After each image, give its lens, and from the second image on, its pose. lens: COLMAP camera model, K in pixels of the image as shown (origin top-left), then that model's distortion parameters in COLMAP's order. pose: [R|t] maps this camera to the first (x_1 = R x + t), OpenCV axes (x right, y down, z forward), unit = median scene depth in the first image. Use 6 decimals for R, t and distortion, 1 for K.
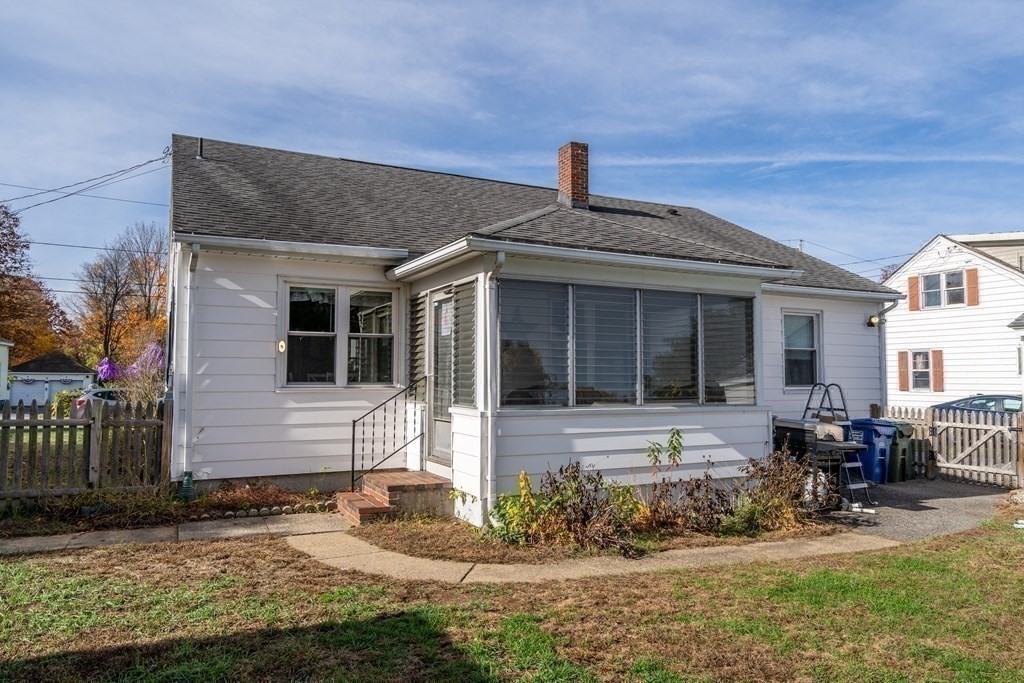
lens RADIAL K [[732.9, 0, 512.0], [0, 732.9, 341.5], [0, 0, 1]] dist [-0.048789, -0.004249]
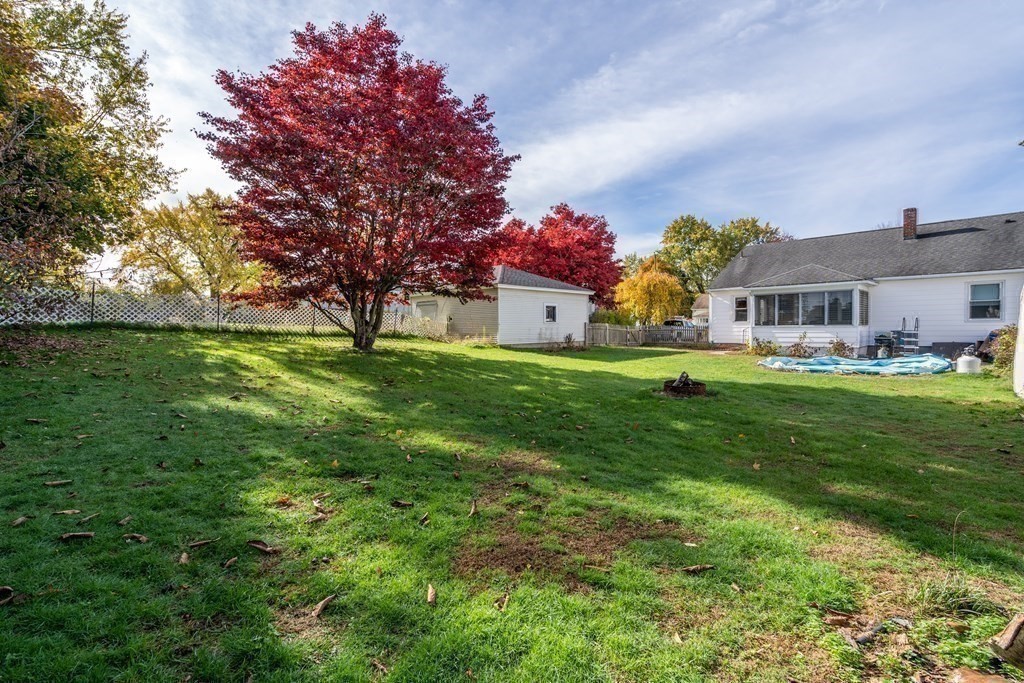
lens RADIAL K [[481.2, 0, 519.1], [0, 481.2, 340.2], [0, 0, 1]] dist [-0.000638, 0.000198]
pose [[0.295240, 0.017898, -0.955255, 0.844803], [0.063034, 0.997281, 0.038168, -0.007179], [0.953341, -0.071482, 0.293309, -0.424840]]
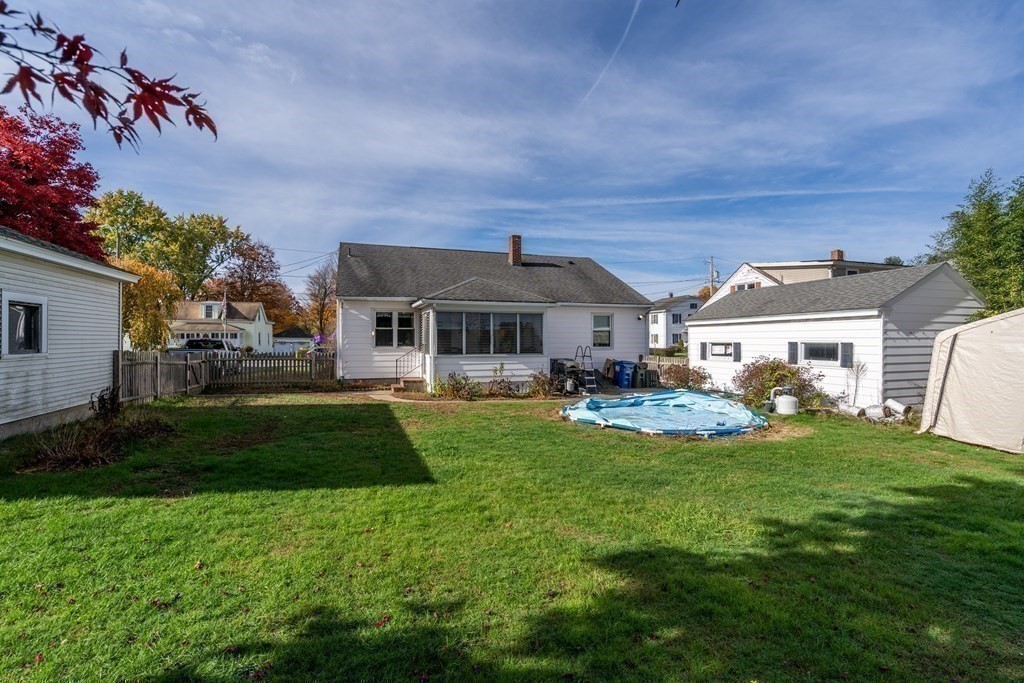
lens RADIAL K [[451.6, 0, 512.0], [0, 451.6, 341.5], [0, 0, 1]] dist [-0.032447, 0.000222]
pose [[0.992391, -0.000446, -0.123126, 0.187904], [0.007801, 0.998212, 0.059265, -0.026018], [0.122879, -0.059775, 0.990620, -0.288189]]
